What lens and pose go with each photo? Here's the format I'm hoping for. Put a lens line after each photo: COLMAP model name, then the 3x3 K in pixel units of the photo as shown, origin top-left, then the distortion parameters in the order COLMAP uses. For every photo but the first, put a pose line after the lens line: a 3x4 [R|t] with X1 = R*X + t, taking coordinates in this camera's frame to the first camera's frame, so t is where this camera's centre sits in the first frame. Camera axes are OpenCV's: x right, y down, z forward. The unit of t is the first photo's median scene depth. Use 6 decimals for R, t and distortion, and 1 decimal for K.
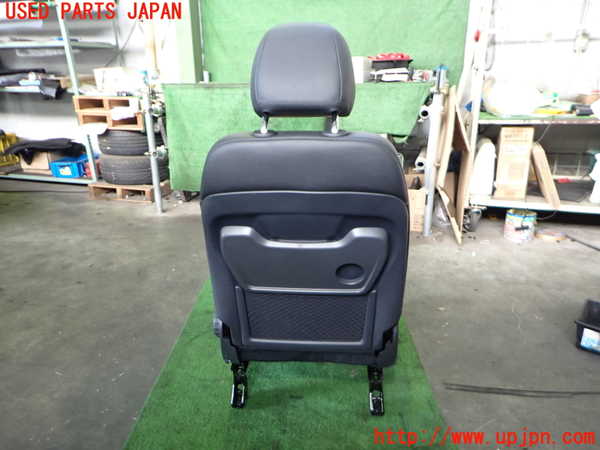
lens RADIAL K [[436.2, 0, 299.4], [0, 436.2, 233.3], [0, 0, 1]] dist [-0.003305, -0.004092]
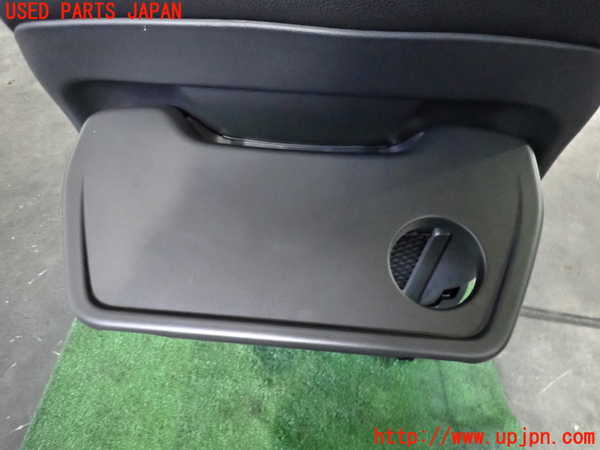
lens RADIAL K [[436.2, 0, 299.4], [0, 436.2, 233.3], [0, 0, 1]] dist [-0.003305, -0.004092]
pose [[0.999819, 0.015685, 0.010812, 0.002220], [-0.018879, 0.891731, 0.452171, -0.072296], [-0.002549, -0.452293, 0.891866, 0.459829]]
